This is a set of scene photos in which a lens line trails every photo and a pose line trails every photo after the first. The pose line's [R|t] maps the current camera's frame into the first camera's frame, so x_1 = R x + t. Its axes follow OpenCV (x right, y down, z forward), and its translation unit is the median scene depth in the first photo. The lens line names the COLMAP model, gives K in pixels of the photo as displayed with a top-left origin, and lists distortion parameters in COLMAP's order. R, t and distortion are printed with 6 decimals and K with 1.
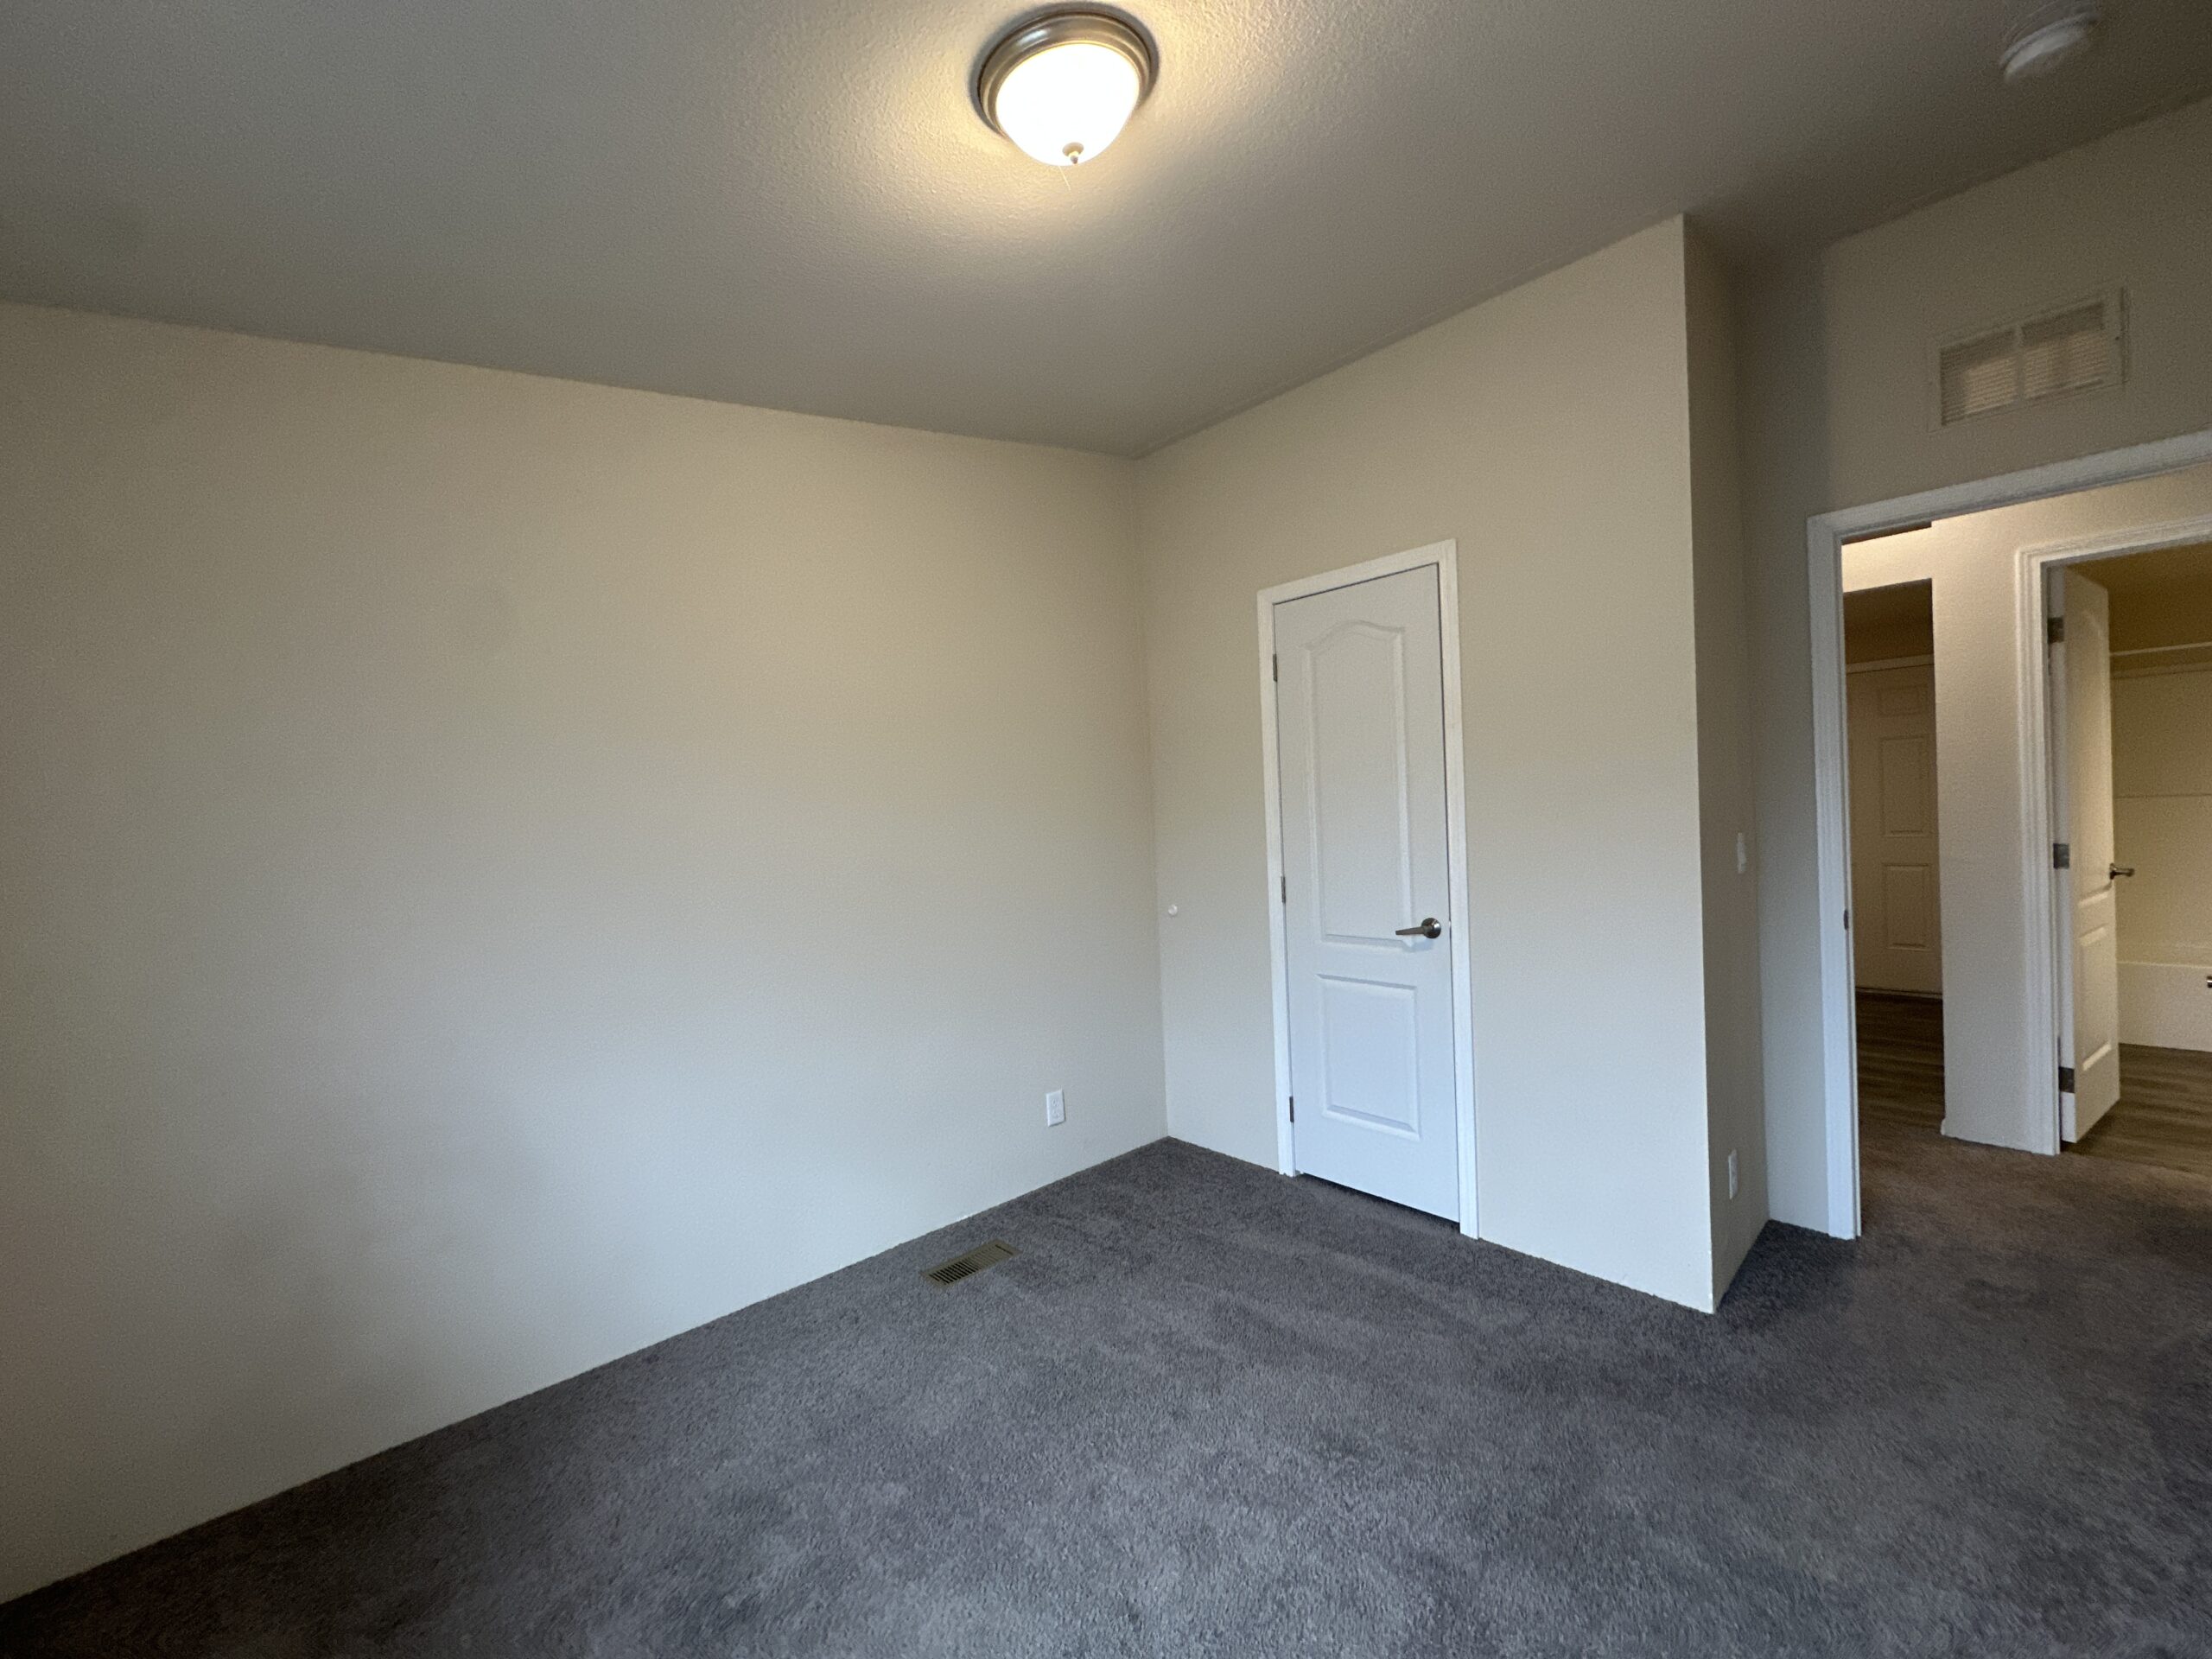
lens RADIAL K [[875.7, 0, 1098.1], [0, 875.7, 826.8], [0, 0, 1]] dist [-0.000971, -0.000288]
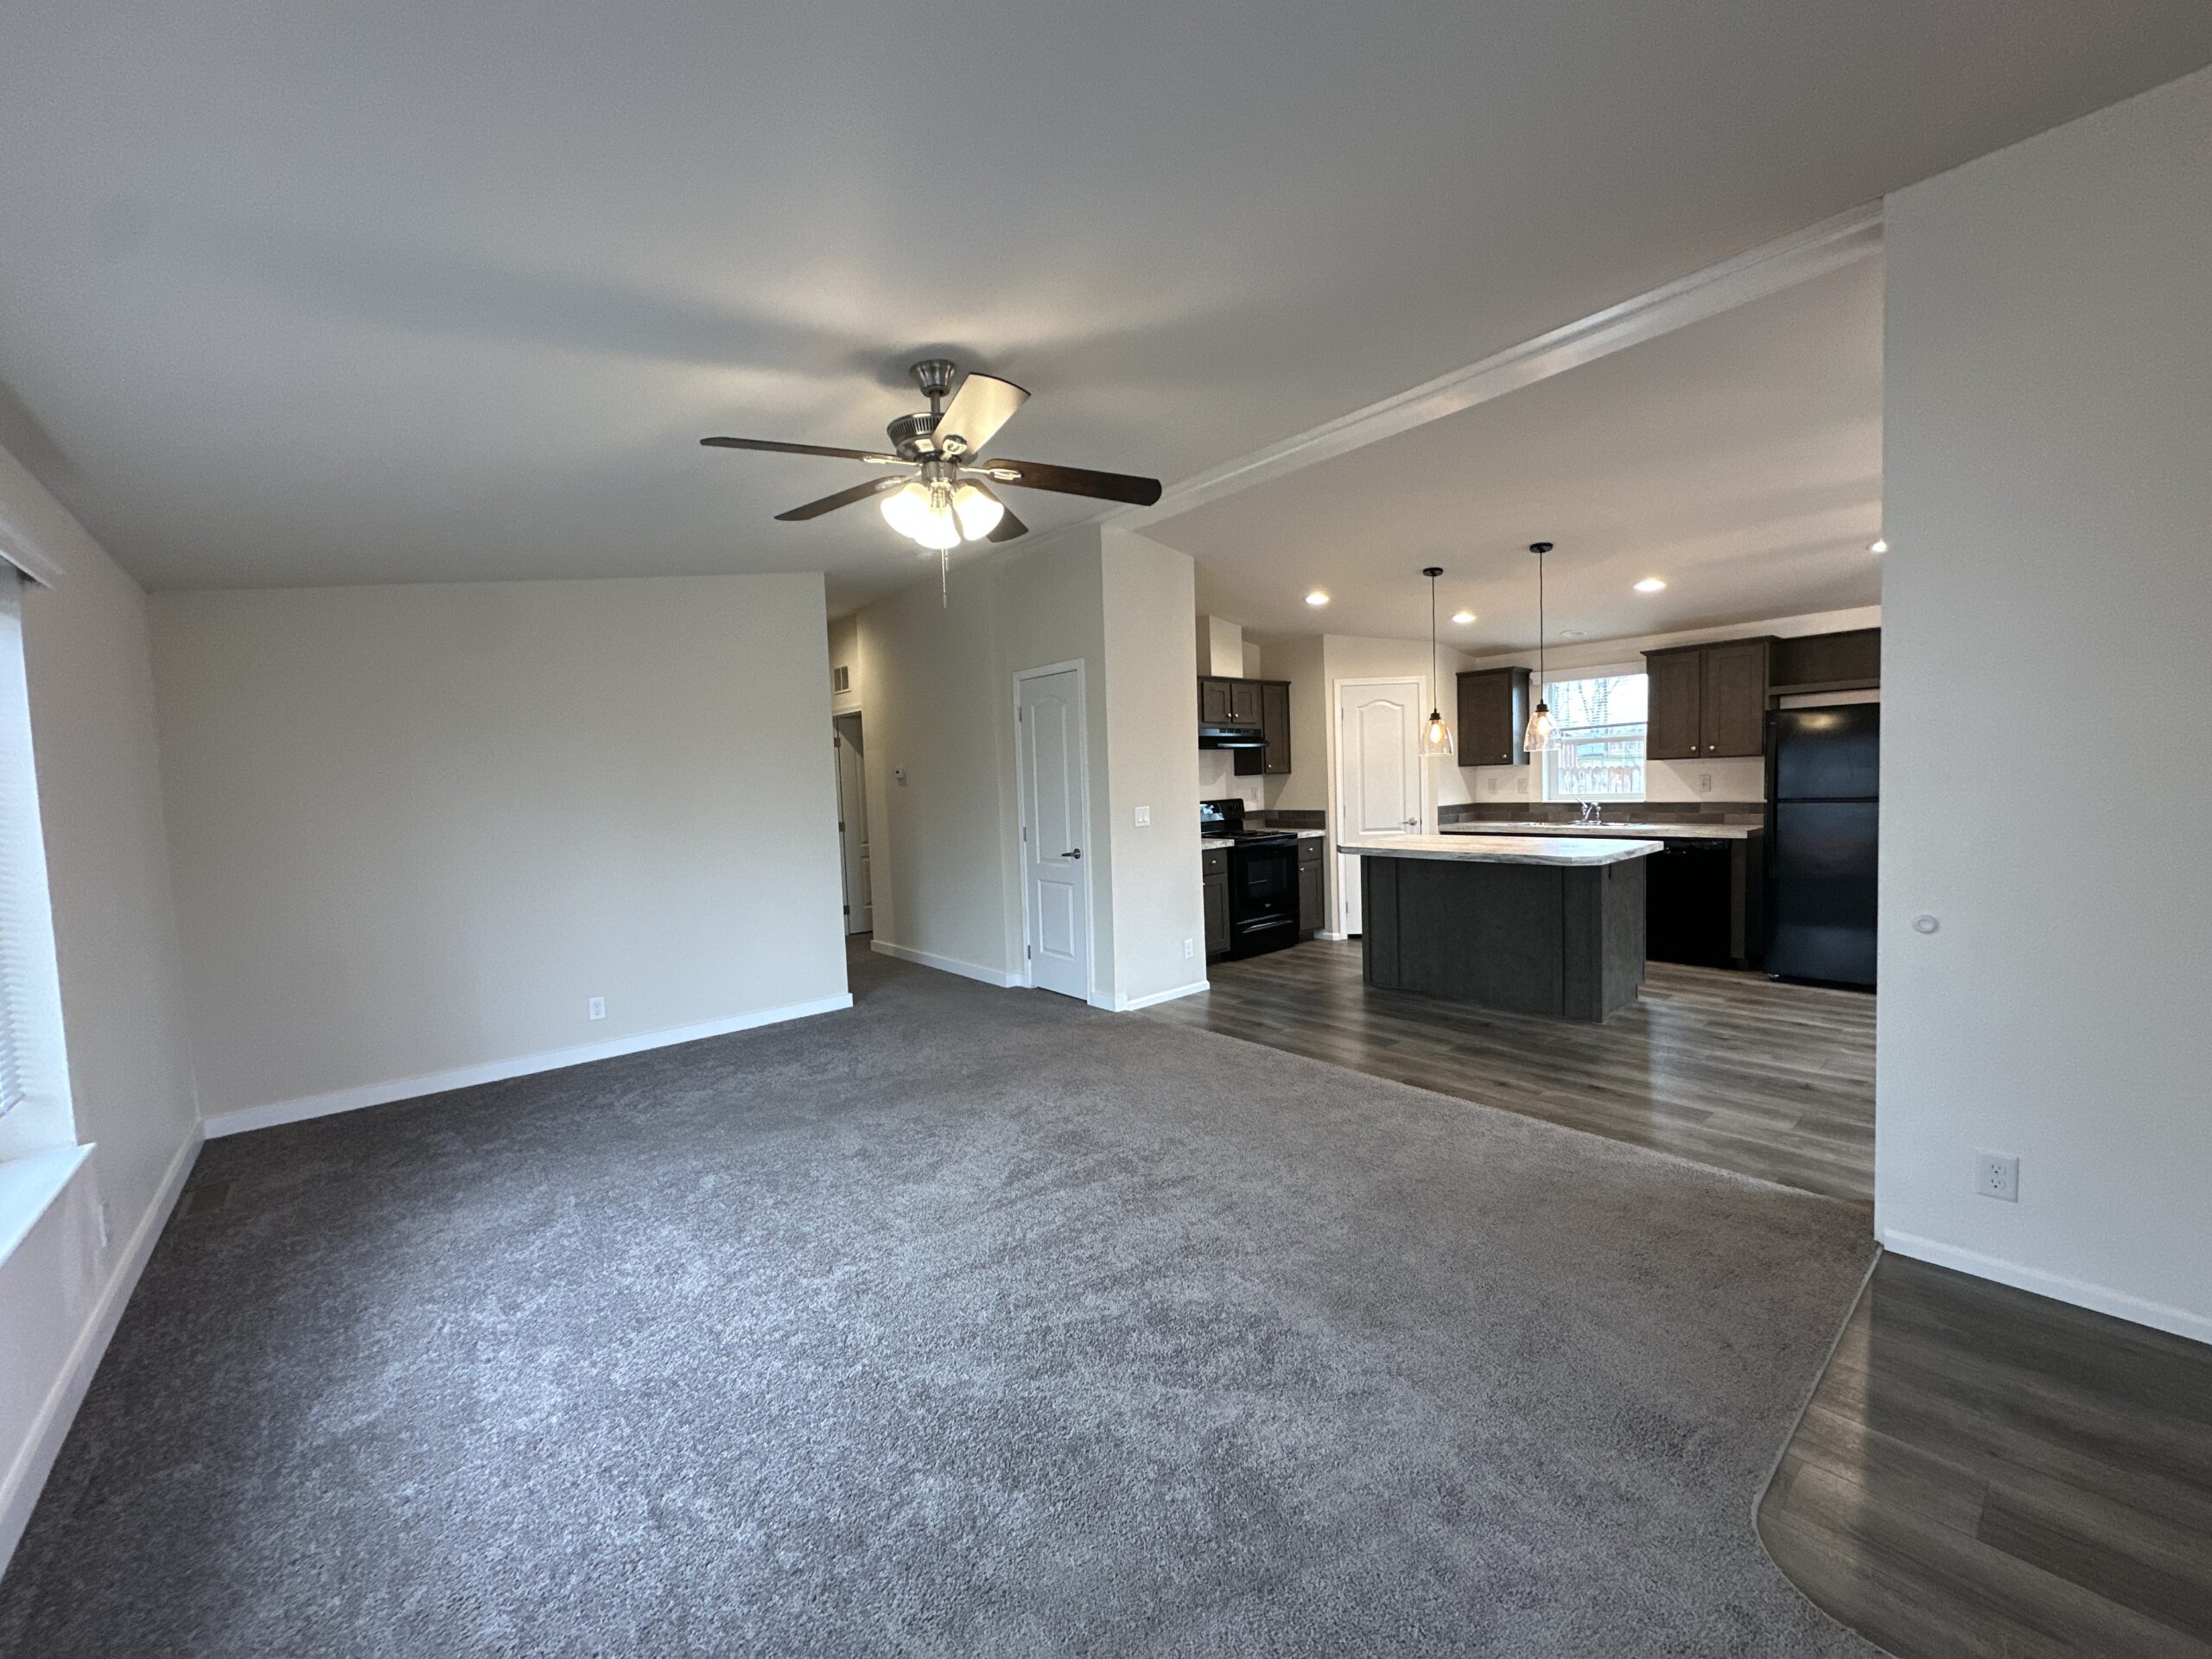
lens RADIAL K [[875.7, 0, 1106.5], [0, 875.7, 830.7], [0, 0, 1]] dist [-0.000971, -0.000288]
pose [[0.998189, 0.012051, -0.058934, 0.553757], [-0.009278, 0.998847, 0.047097, -0.029813], [0.059433, -0.046465, 0.997150, -0.953108]]
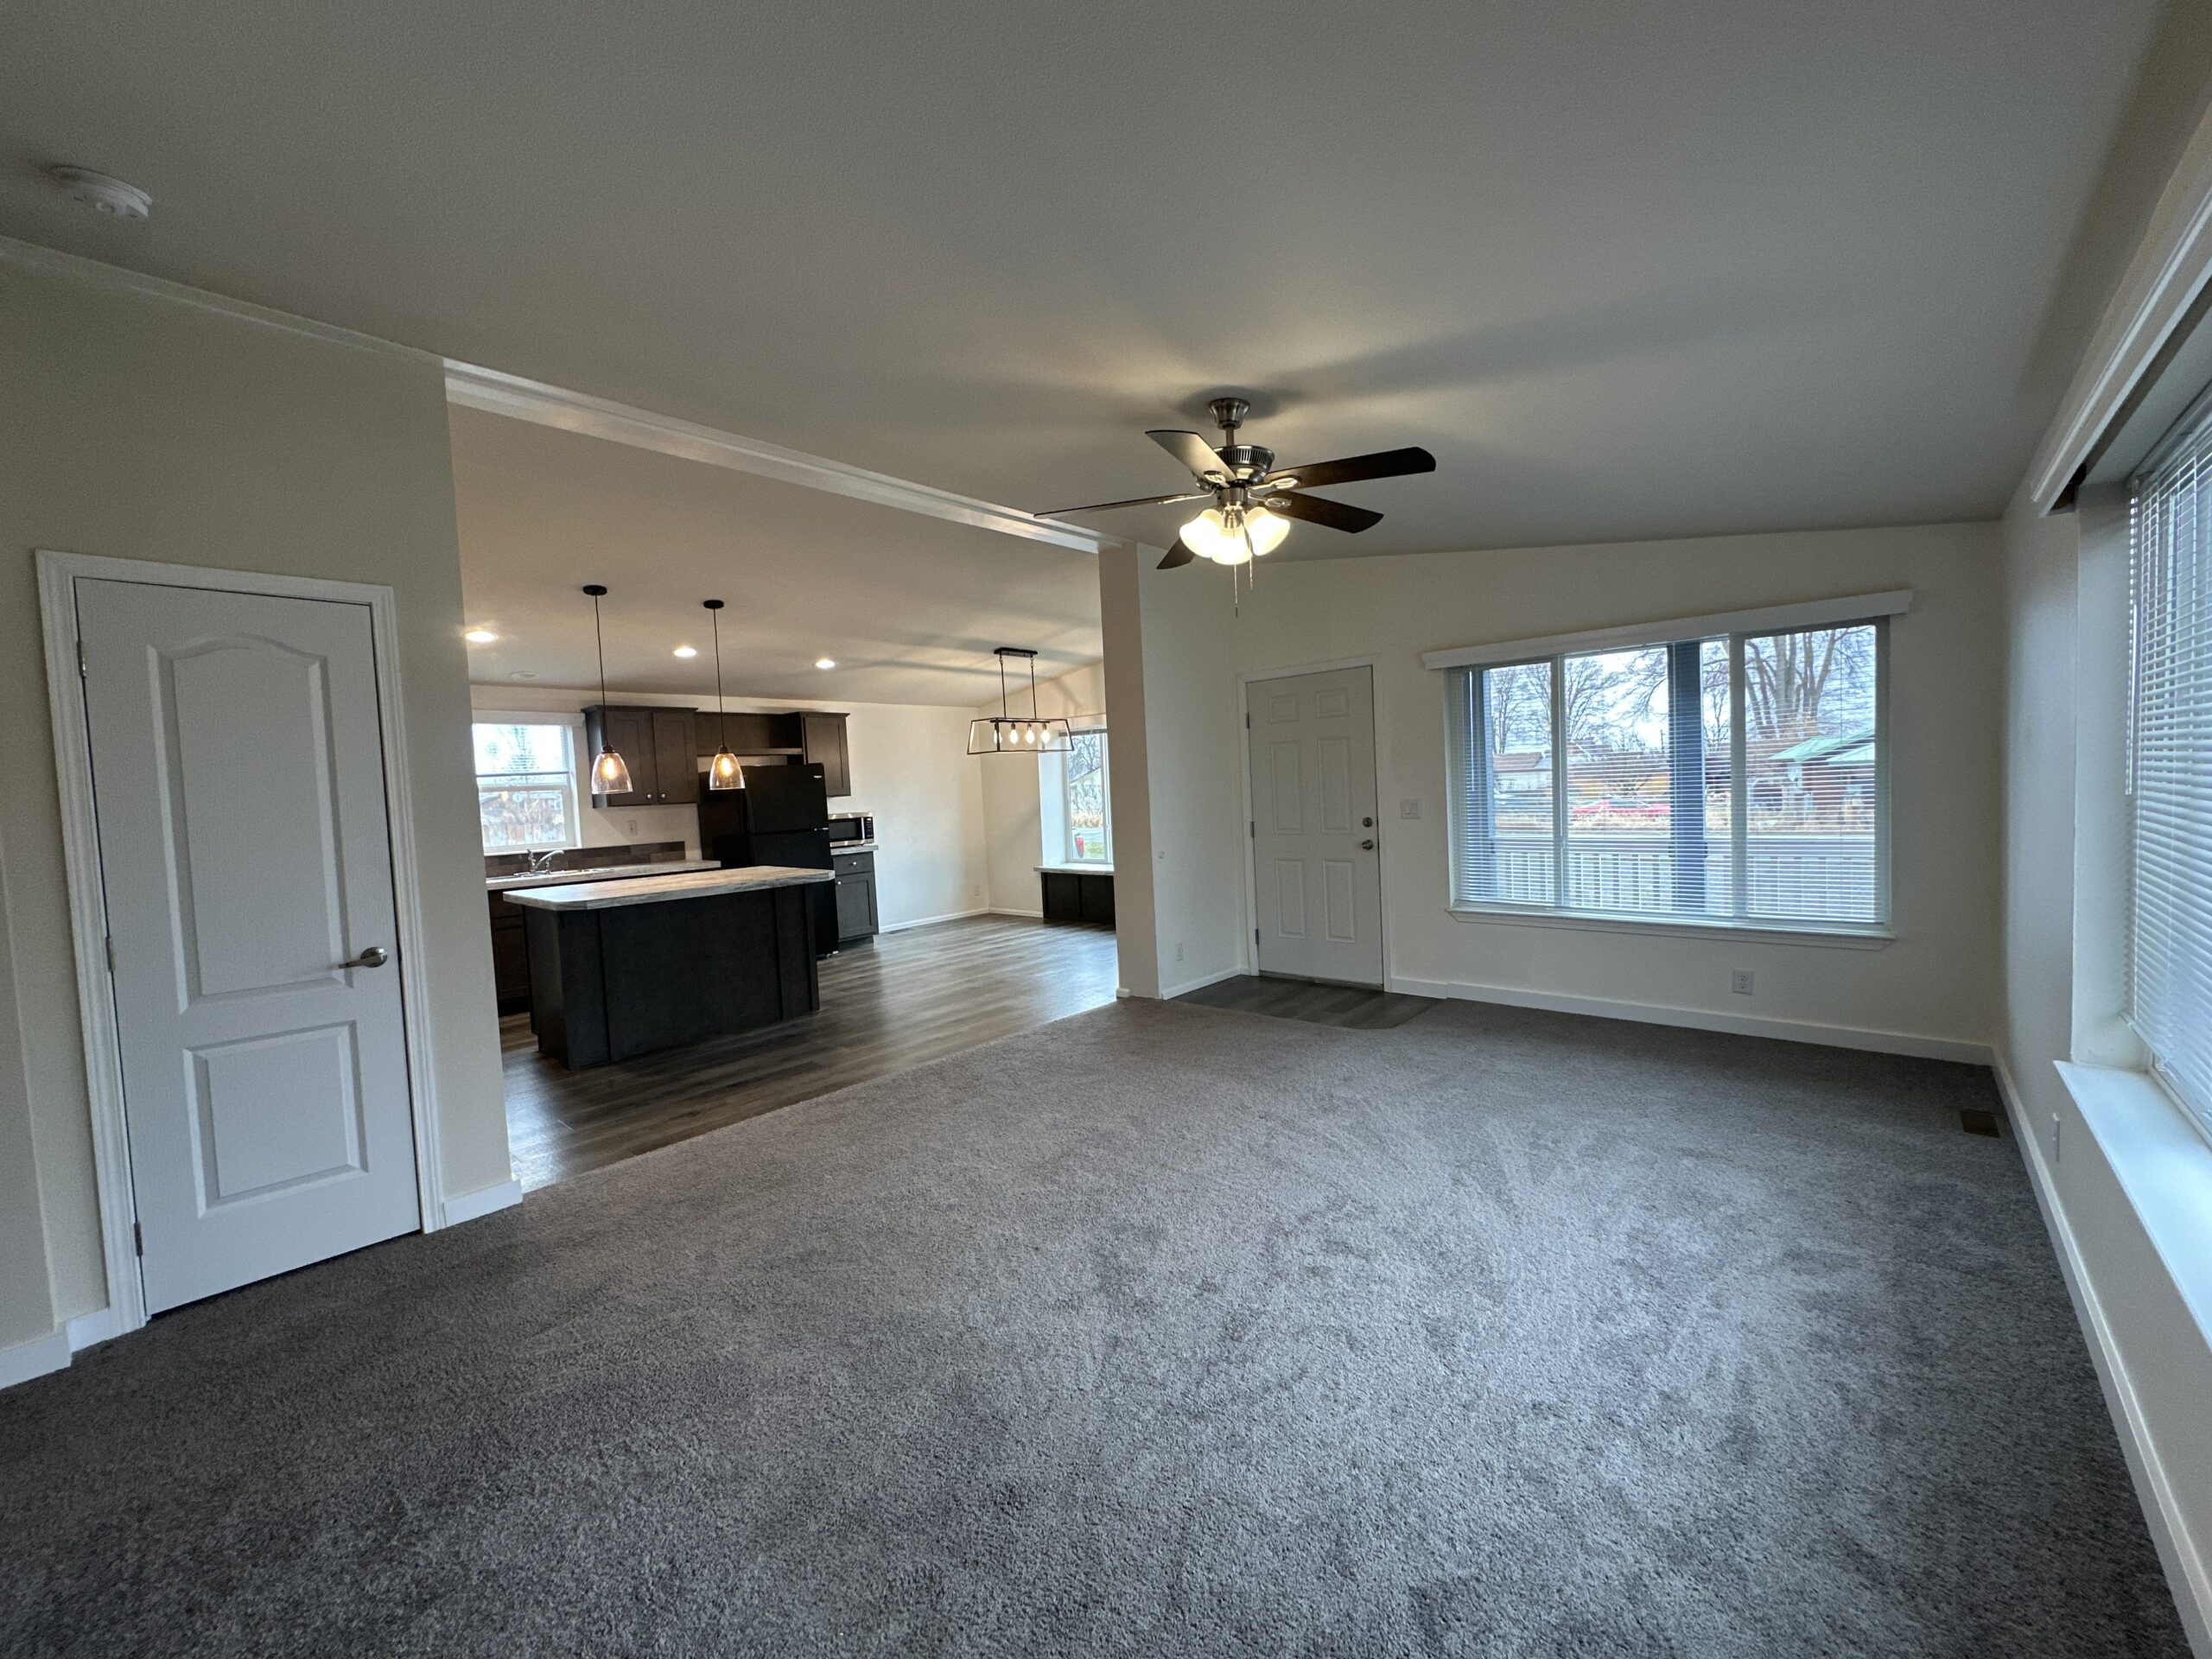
lens RADIAL K [[875.7, 0, 1105.7], [0, 875.7, 828.2], [0, 0, 1]] dist [-0.000971, -0.000288]
pose [[-0.077186, -0.000318, 0.997017, -0.690498], [0.064134, 0.997927, 0.005283, 0.014962], [-0.994952, 0.064351, -0.077006, 0.214044]]
